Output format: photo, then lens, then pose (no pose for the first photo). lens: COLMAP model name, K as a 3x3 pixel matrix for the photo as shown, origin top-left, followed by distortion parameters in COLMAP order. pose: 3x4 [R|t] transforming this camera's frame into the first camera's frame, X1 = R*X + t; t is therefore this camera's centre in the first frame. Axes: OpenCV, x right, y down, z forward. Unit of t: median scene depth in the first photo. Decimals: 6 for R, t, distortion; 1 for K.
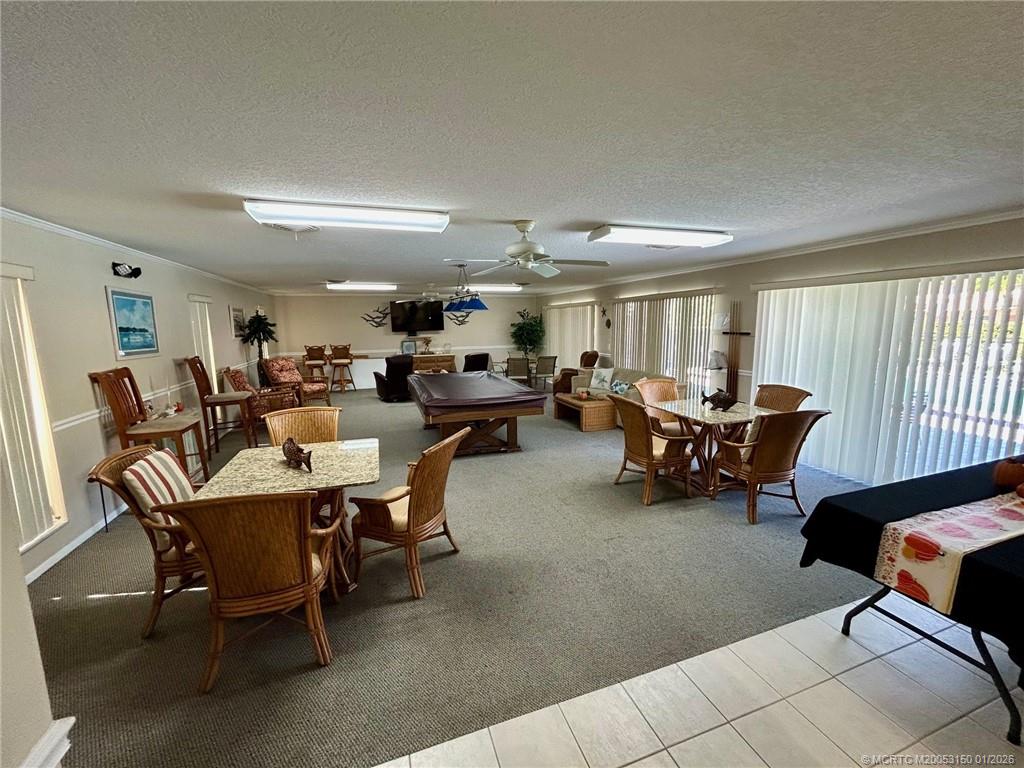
lens RADIAL K [[410.8, 0, 512.0], [0, 410.8, 384.0], [0, 0, 1]] dist [0.001713, -0.000018]
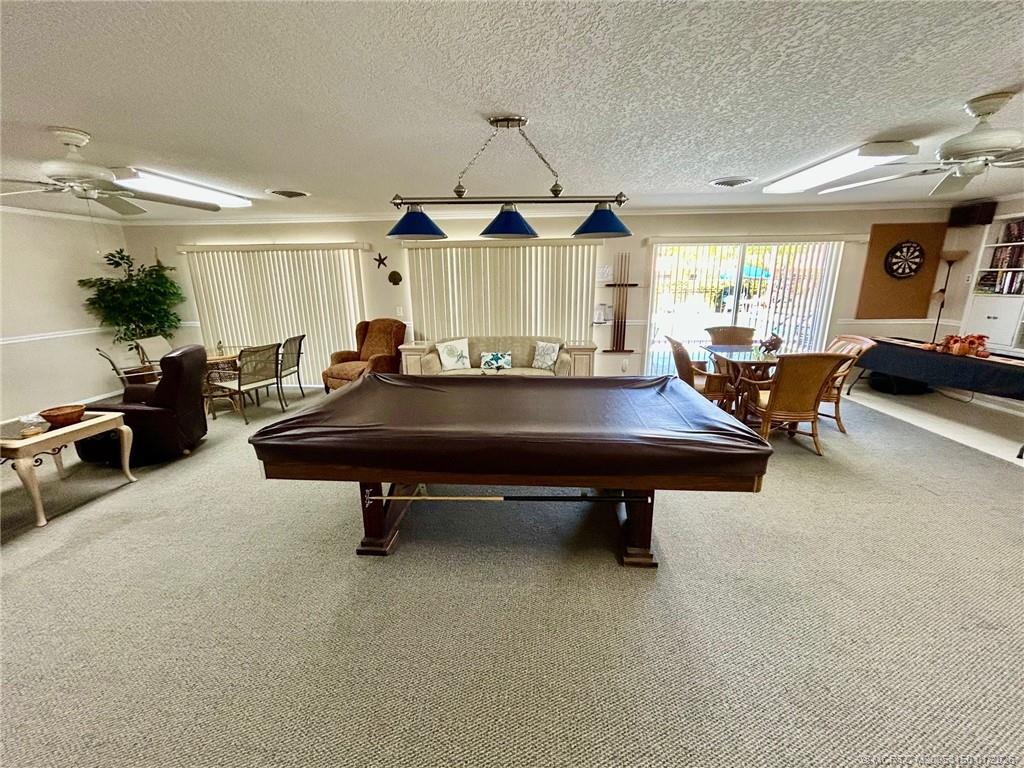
lens RADIAL K [[410.8, 0, 512.0], [0, 410.8, 384.0], [0, 0, 1]] dist [0.001713, -0.000018]
pose [[0.386063, -0.222230, 0.895304, -0.527541], [0.143302, 0.973214, 0.179776, -0.104041], [-0.911274, 0.058894, 0.407568, 0.824408]]
